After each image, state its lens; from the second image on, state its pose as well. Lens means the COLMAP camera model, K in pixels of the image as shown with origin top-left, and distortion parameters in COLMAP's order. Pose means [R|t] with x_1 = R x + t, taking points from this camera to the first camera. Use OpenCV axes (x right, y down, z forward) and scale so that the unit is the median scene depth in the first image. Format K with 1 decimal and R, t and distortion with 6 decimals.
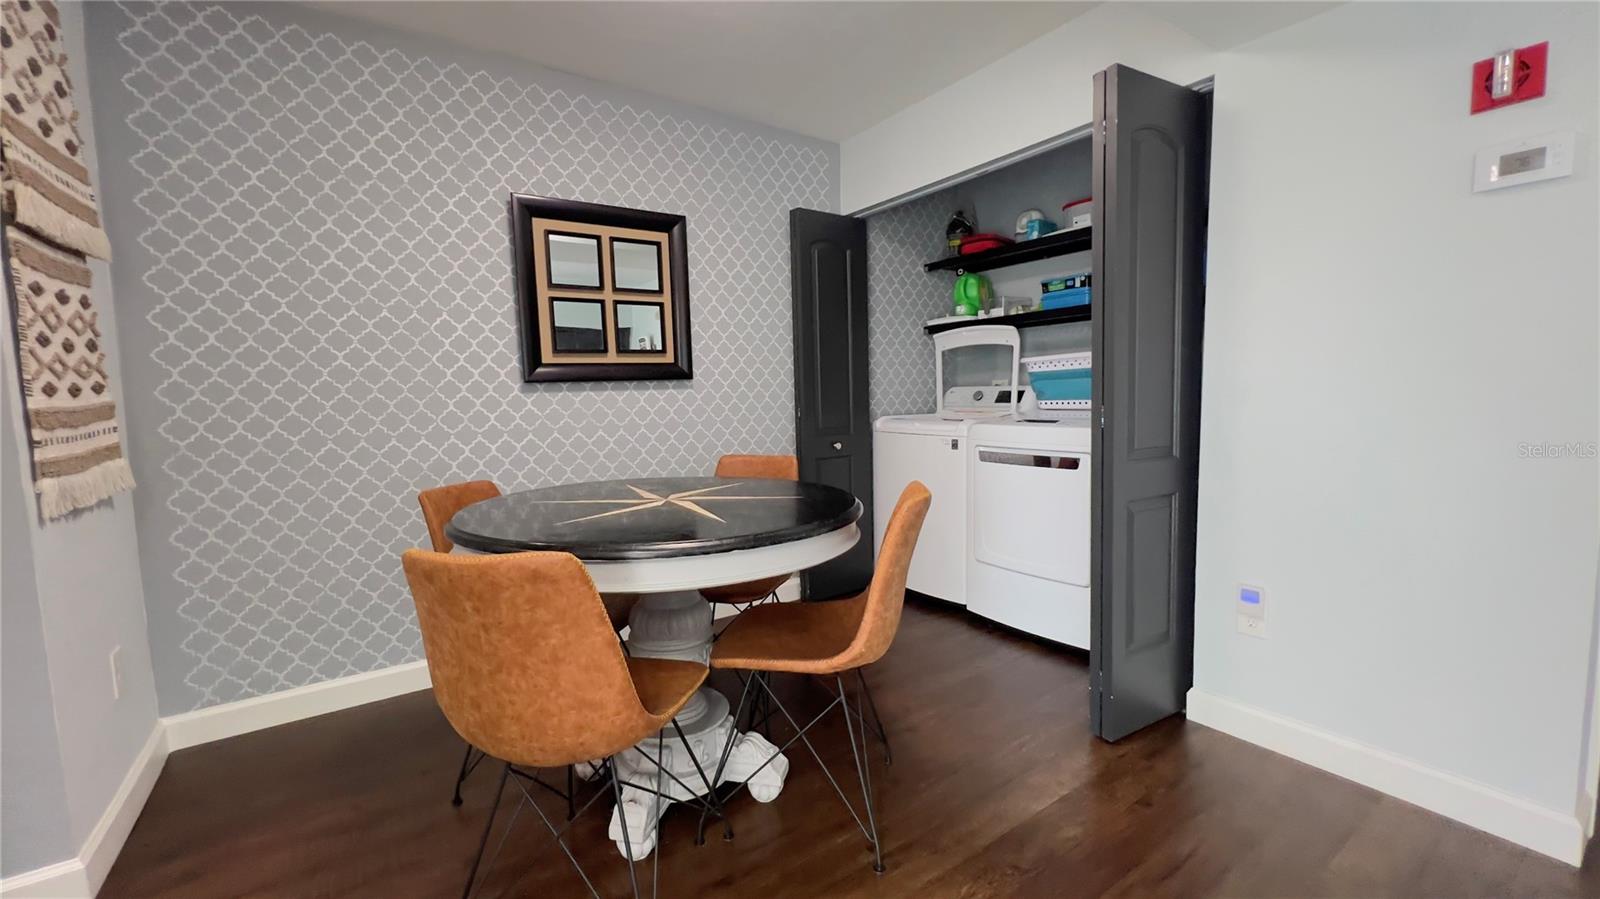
lens RADIAL K [[638.1, 0, 800.0], [0, 638.1, 449.5], [0, 0, 1]] dist [0.000839, 0.000146]
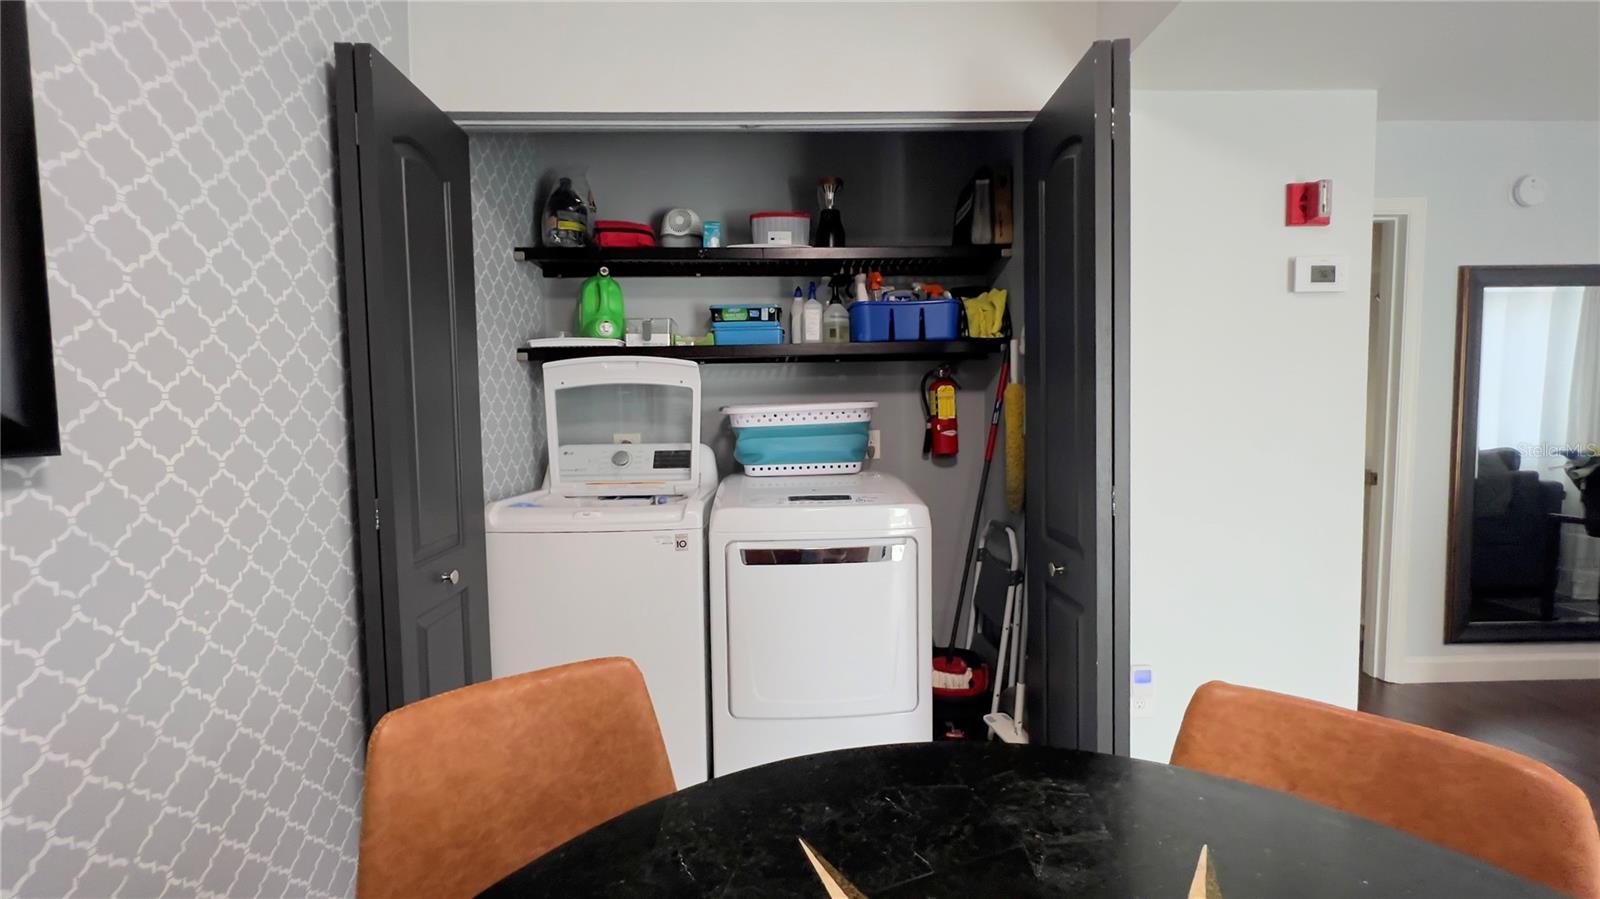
lens RADIAL K [[638.1, 0, 800.0], [0, 638.1, 449.5], [0, 0, 1]] dist [0.000839, 0.000146]
pose [[0.541566, -0.029710, 0.840133, -0.204204], [0.079340, 0.996721, -0.015897, -0.074119], [-0.836906, 0.075266, 0.542148, 0.519273]]
